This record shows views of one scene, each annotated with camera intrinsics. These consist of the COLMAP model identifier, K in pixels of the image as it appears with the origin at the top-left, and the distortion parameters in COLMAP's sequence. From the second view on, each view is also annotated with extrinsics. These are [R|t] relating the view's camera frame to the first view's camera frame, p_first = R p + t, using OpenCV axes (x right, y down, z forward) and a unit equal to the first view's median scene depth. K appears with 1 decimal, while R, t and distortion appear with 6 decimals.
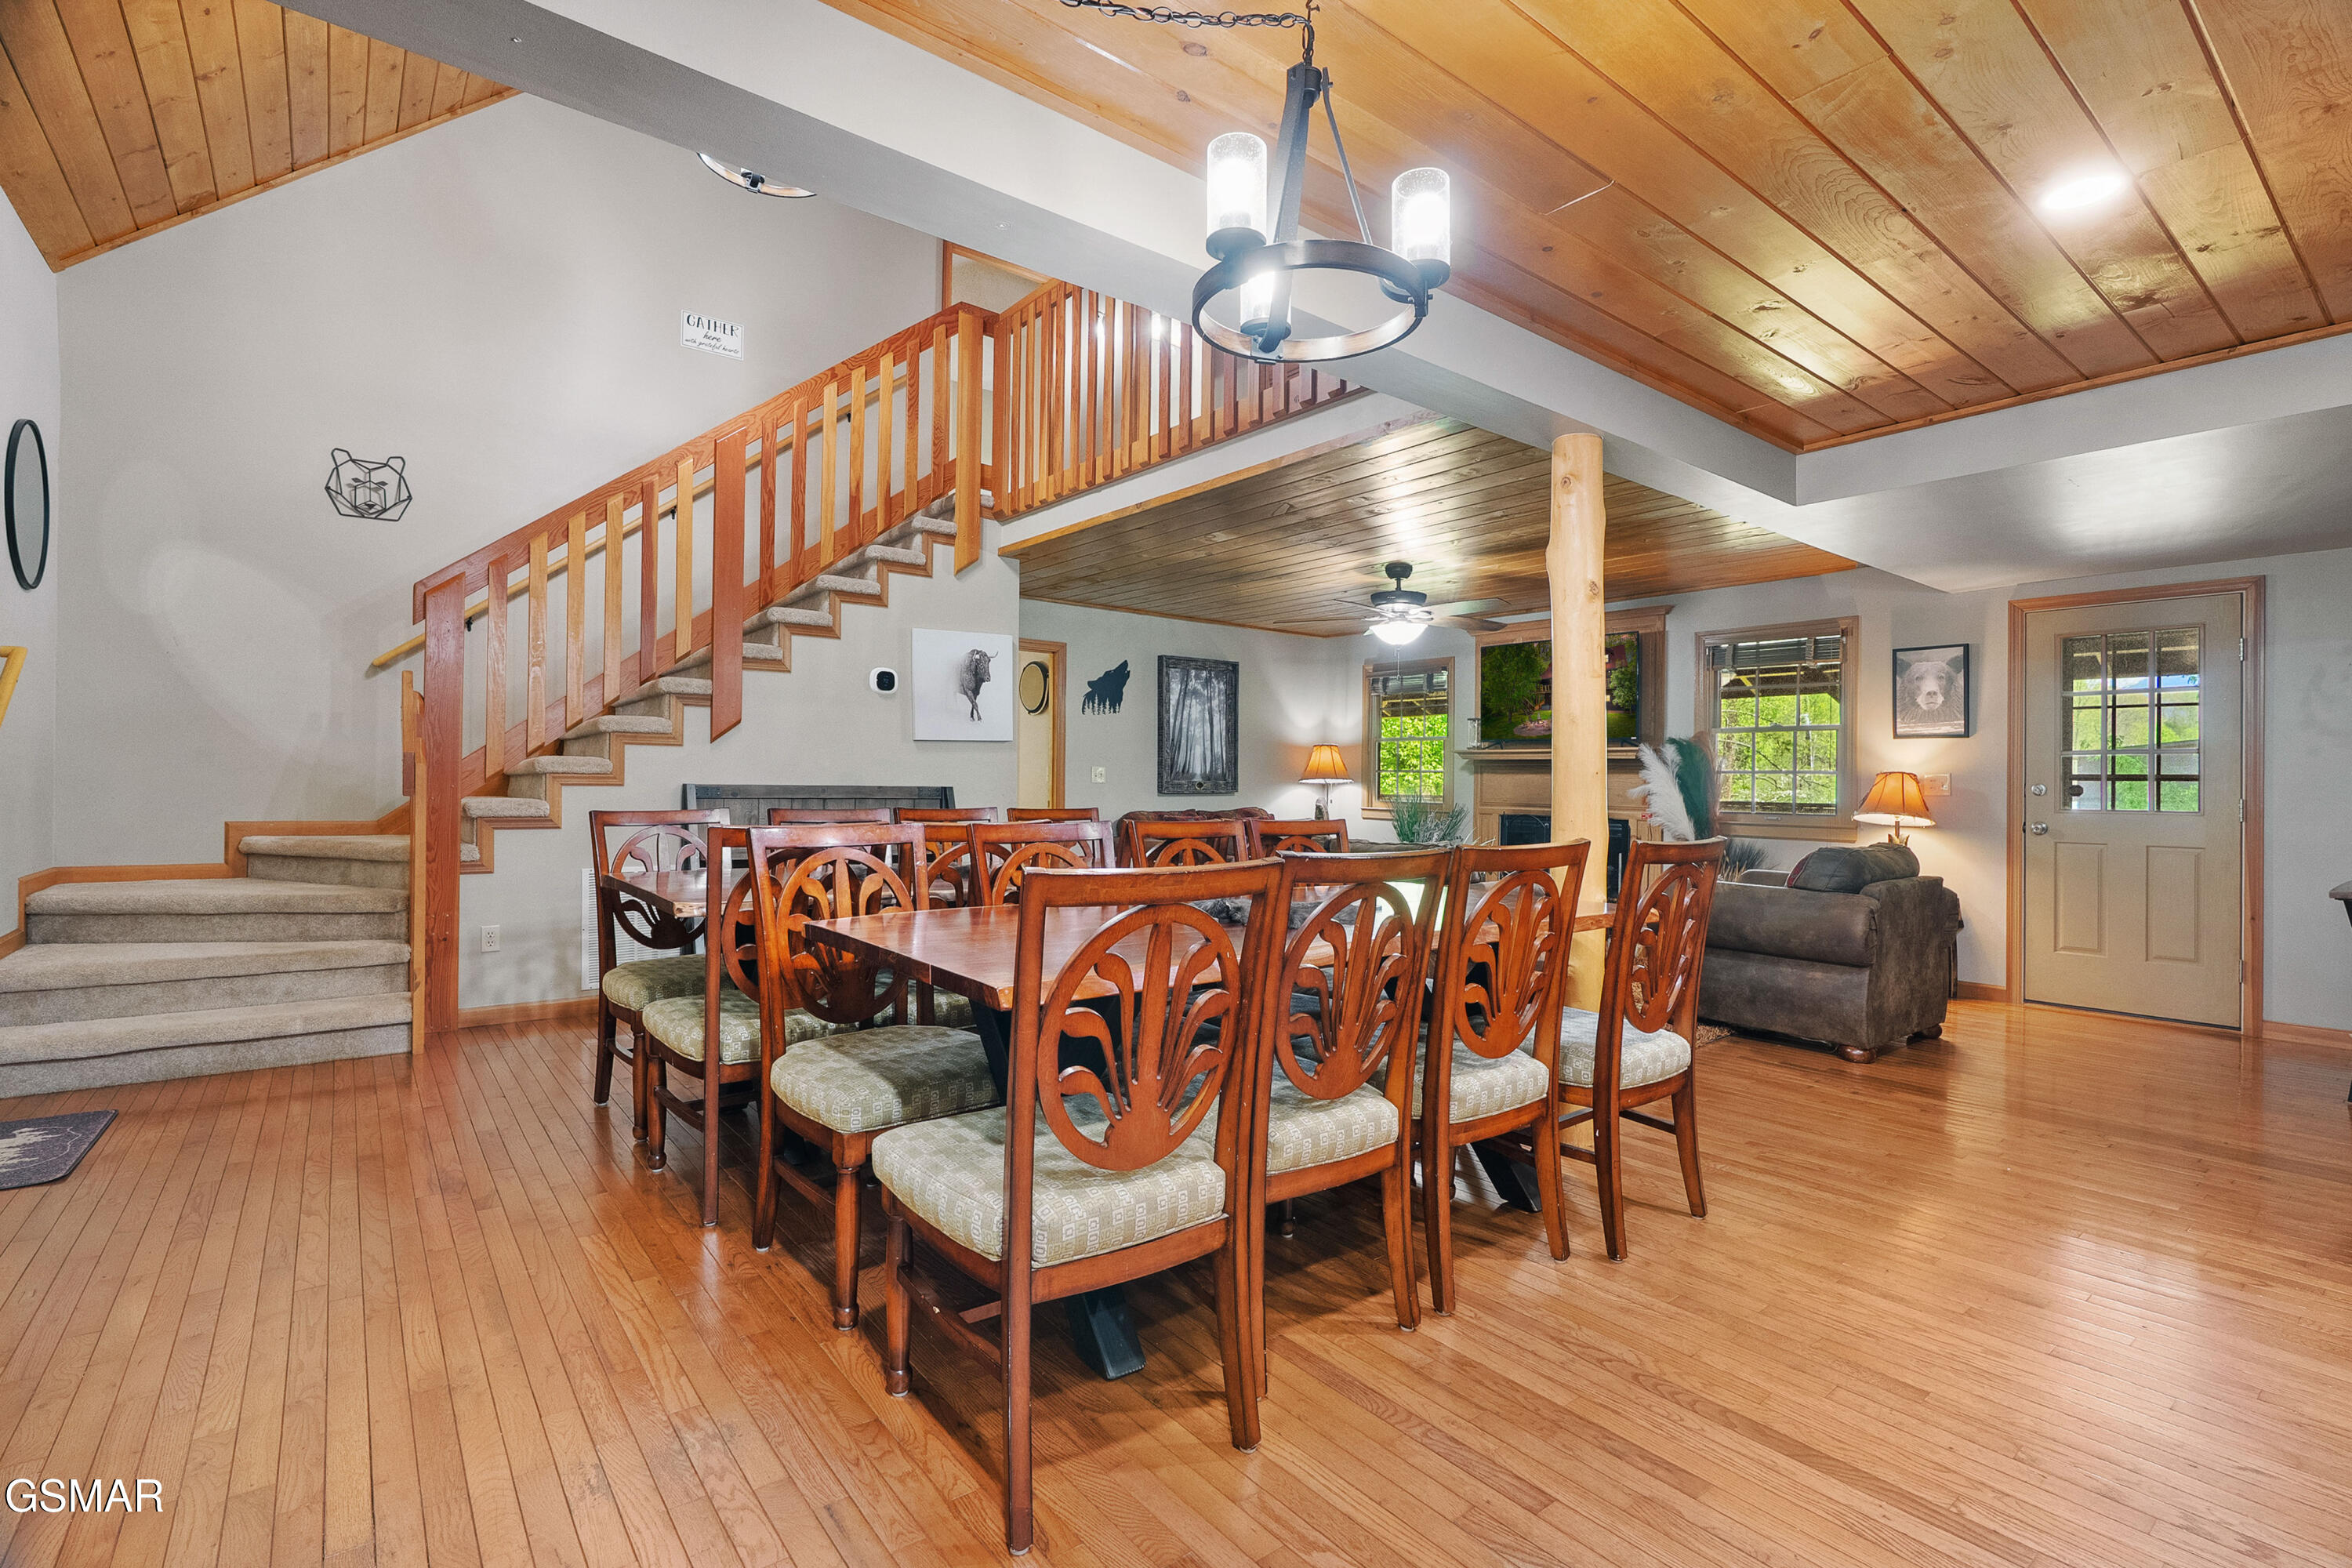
lens RADIAL K [[1085.8, 0, 1162.8], [0, 1085.8, 775.9], [0, 0, 1]] dist [-0.009156, -0.000086]
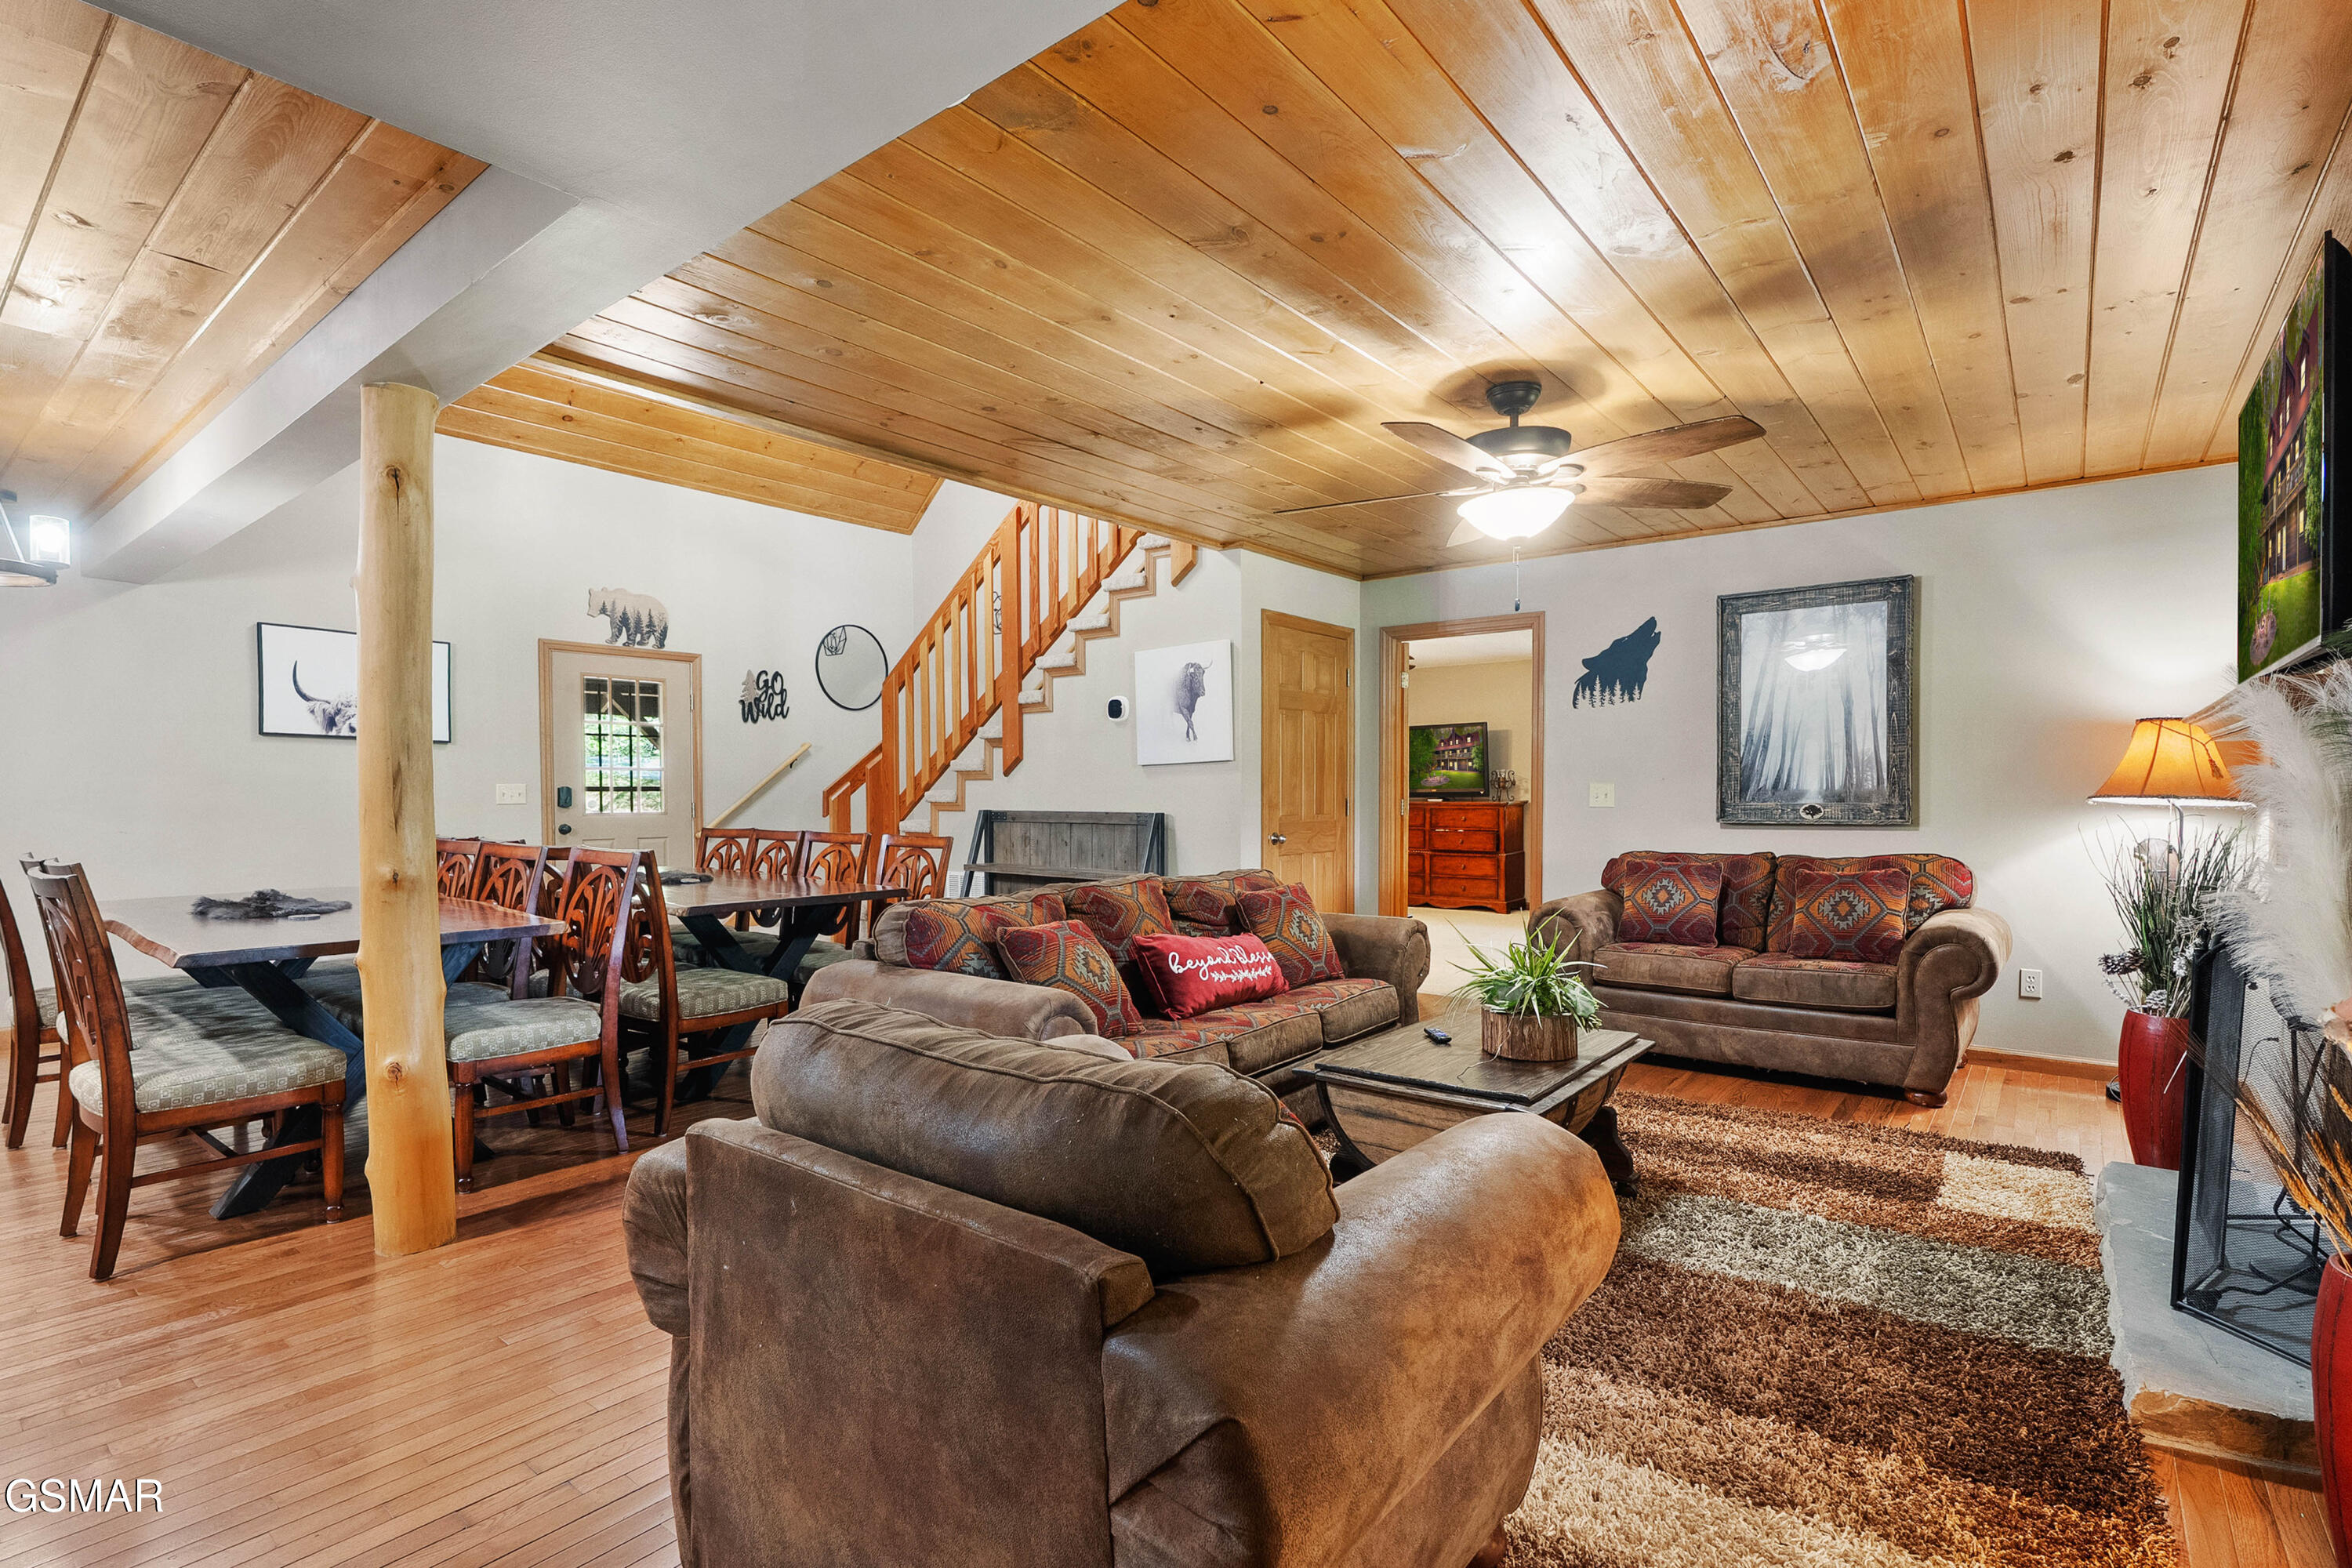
lens RADIAL K [[1085.8, 0, 1175.9], [0, 1085.8, 795.3], [0, 0, 1]] dist [-0.009156, -0.000086]
pose [[0.224415, -0.008563, -0.974456, 0.535770], [0.010383, 0.999926, -0.006396, 0.000176], [0.974438, -0.008683, 0.224487, 0.593246]]
